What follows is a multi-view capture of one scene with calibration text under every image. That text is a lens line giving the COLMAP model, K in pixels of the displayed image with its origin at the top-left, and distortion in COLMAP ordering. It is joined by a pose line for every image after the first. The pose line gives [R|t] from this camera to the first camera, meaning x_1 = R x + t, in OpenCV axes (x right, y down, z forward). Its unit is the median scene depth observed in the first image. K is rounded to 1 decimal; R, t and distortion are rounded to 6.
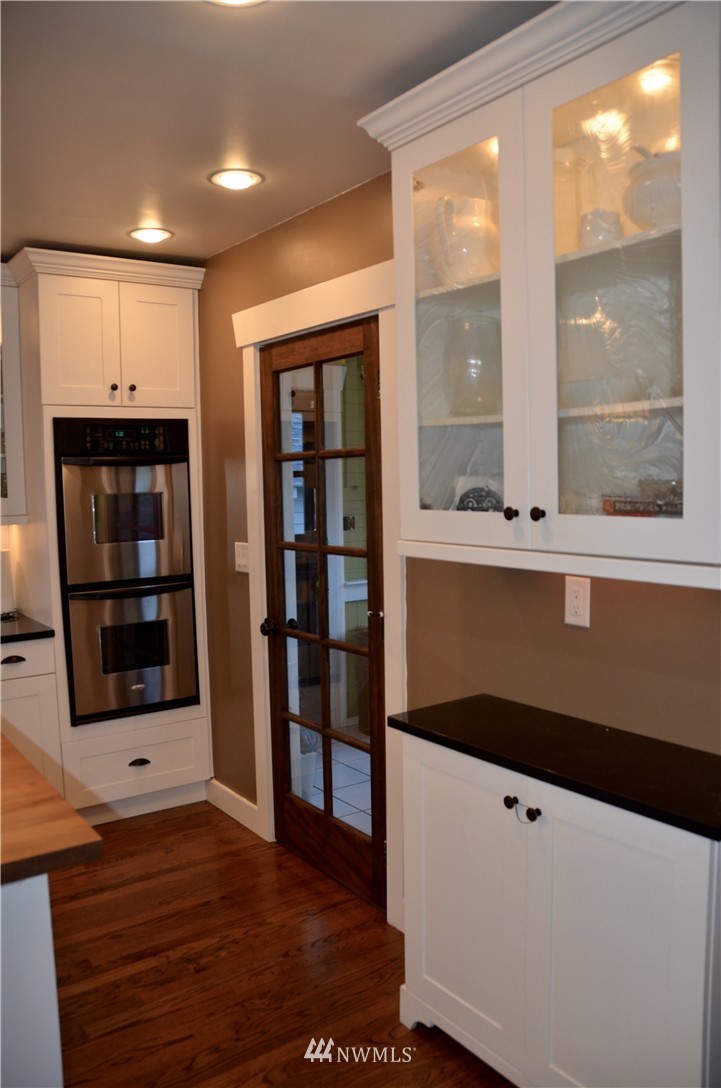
lens RADIAL K [[851.9, 0, 360.5], [0, 851.9, 544.0], [0, 0, 1]] dist [-0.161845, 0.141384]
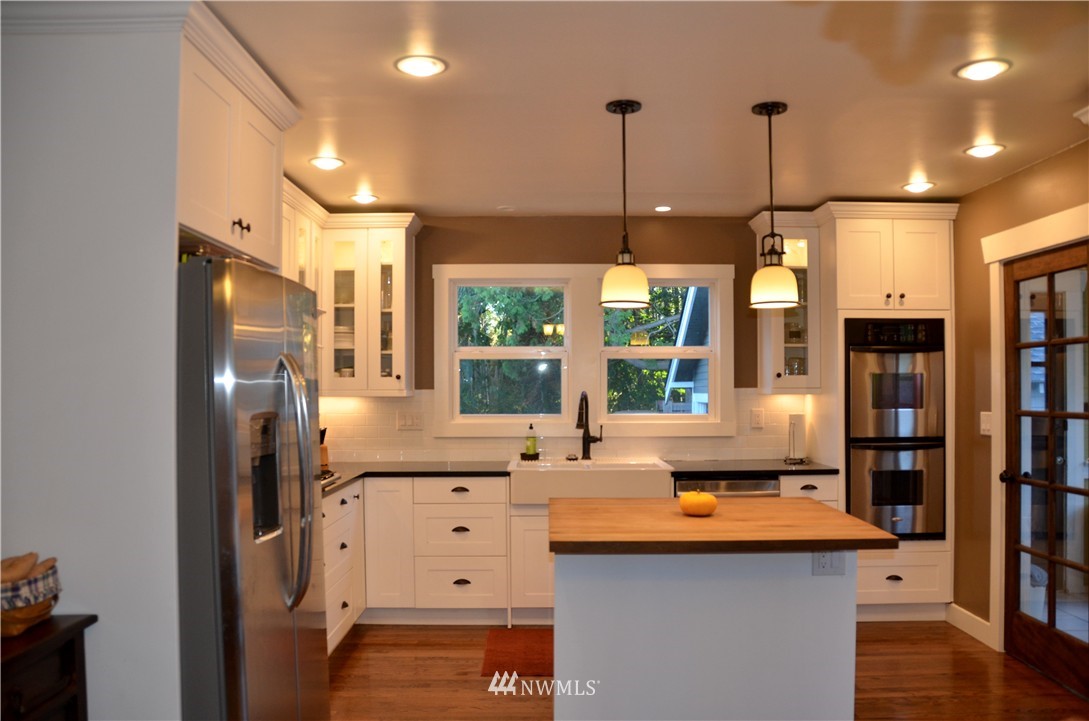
lens RADIAL K [[852.7, 0, 543.3], [0, 852.7, 380.3], [0, 0, 1]] dist [-0.161845, 0.141384]
pose [[0.805385, 0.013794, -0.592591, 0.061569], [-0.062721, 0.996100, -0.062057, 0.072917], [0.589424, 0.087147, 0.803109, -0.428529]]
